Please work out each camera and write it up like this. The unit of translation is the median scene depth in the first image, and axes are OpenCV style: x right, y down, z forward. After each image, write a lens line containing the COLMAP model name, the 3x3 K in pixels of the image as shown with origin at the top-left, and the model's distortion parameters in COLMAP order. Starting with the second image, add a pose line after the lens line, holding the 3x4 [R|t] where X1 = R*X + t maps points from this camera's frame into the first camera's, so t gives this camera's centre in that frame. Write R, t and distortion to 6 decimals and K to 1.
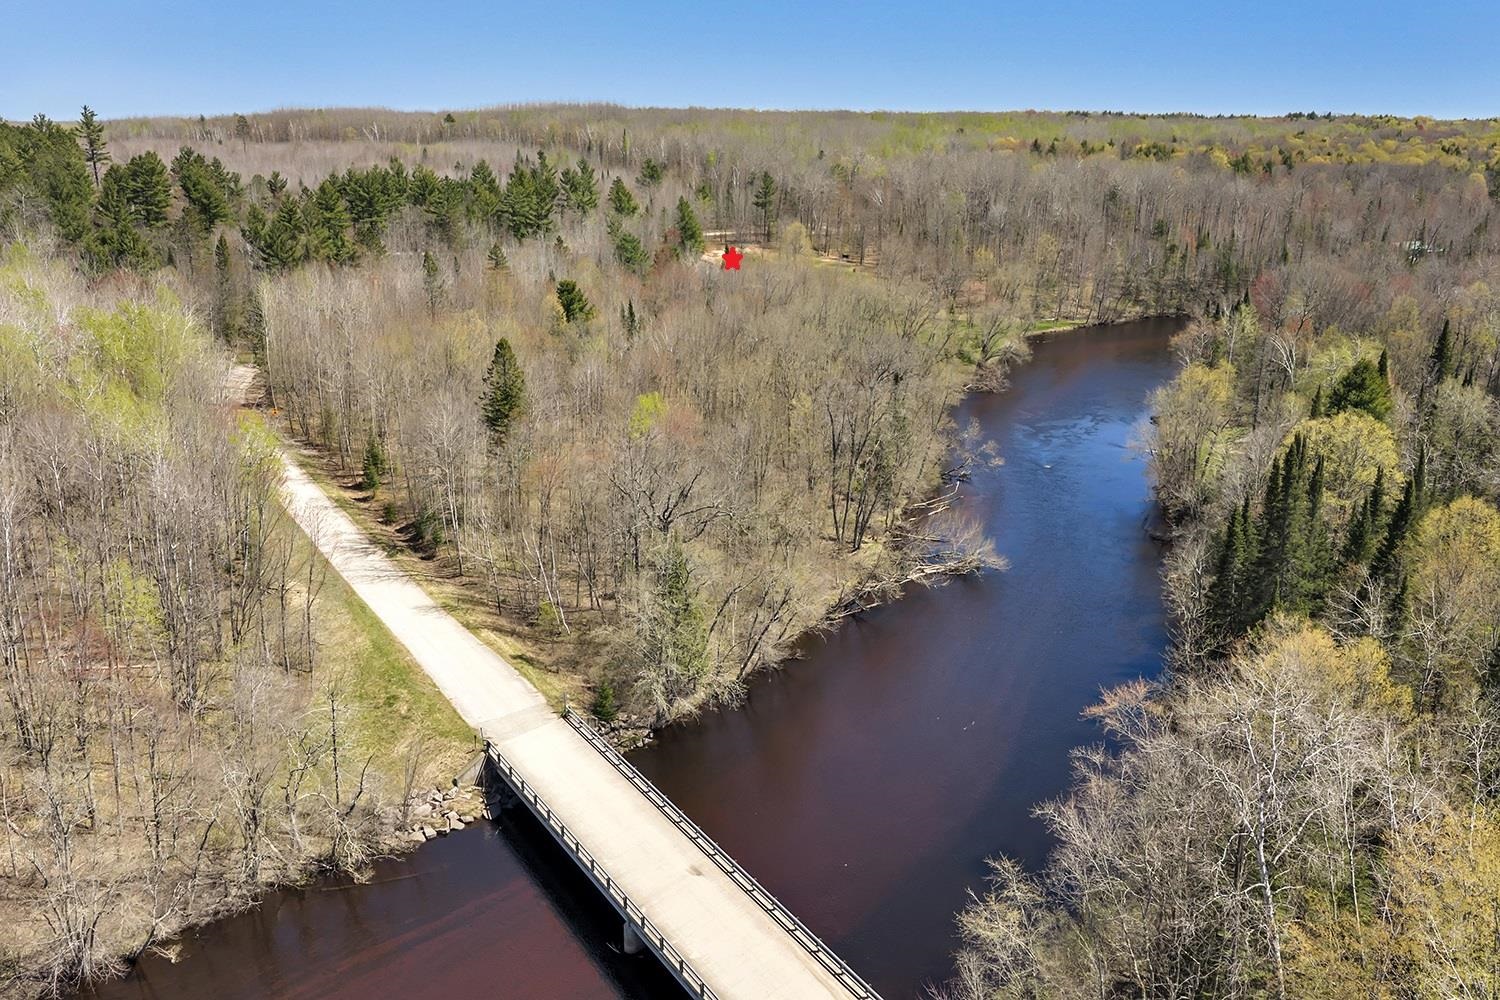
lens RADIAL K [[1252.5, 0, 752.4], [0, 1252.5, 507.7], [0, 0, 1]] dist [0.019914, -0.030205]
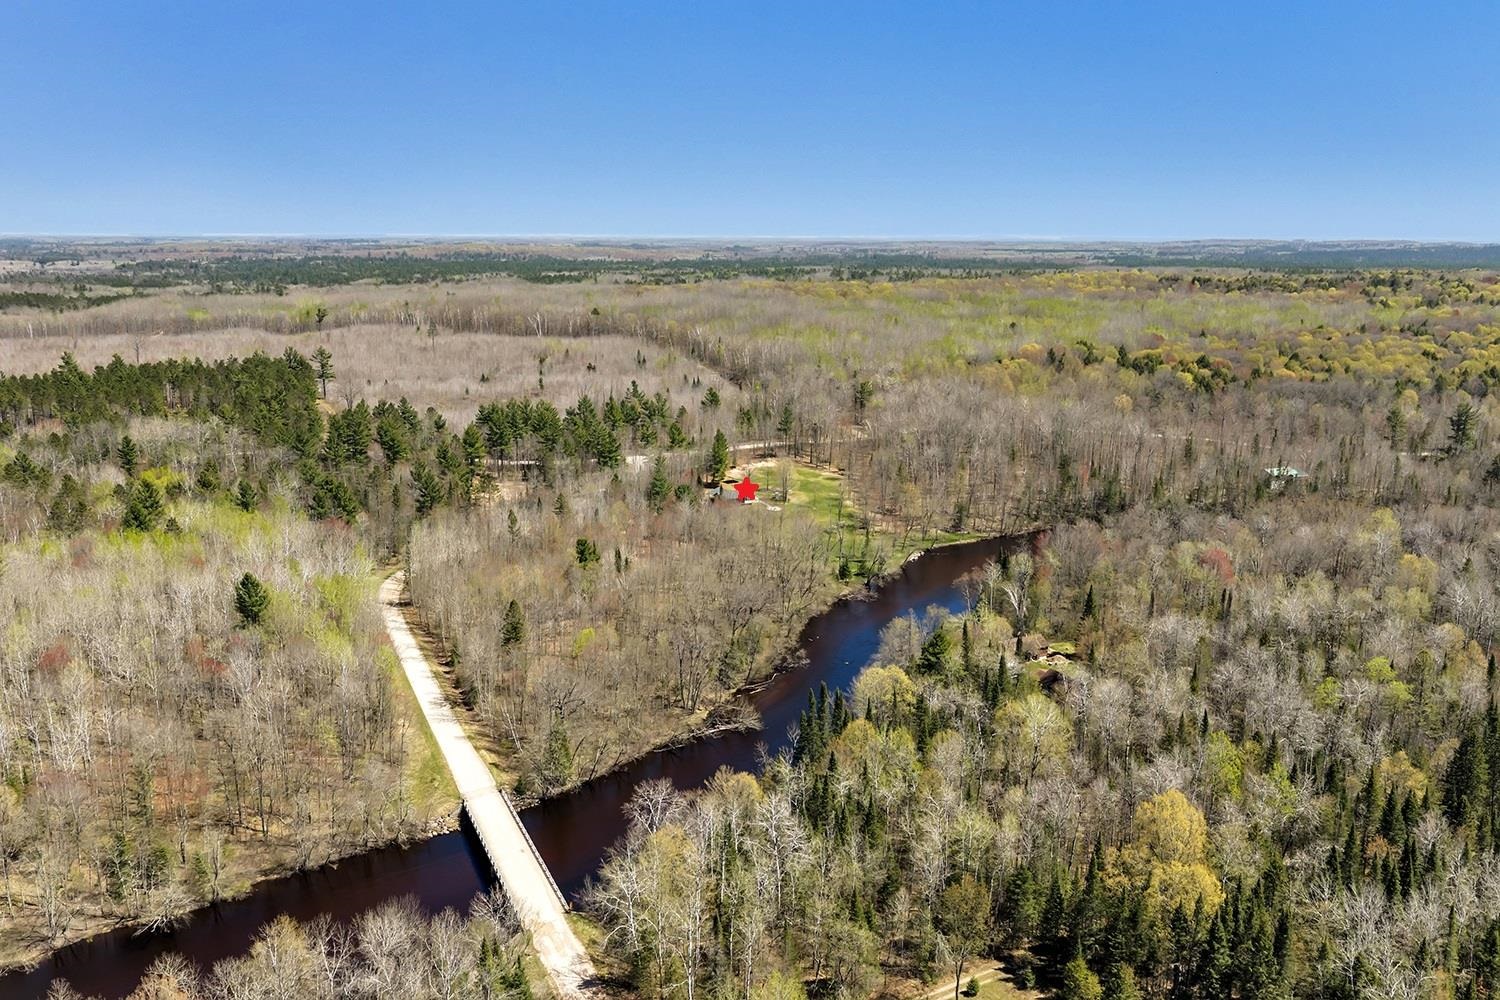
lens RADIAL K [[1252.5, 0, 750.2], [0, 1252.5, 493.9], [0, 0, 1]] dist [0.019914, -0.030205]
pose [[0.989809, 0.023889, -0.140381, 0.513566], [-0.036538, 0.995430, -0.088232, -0.160649], [0.137632, 0.092462, 0.986158, -1.061209]]
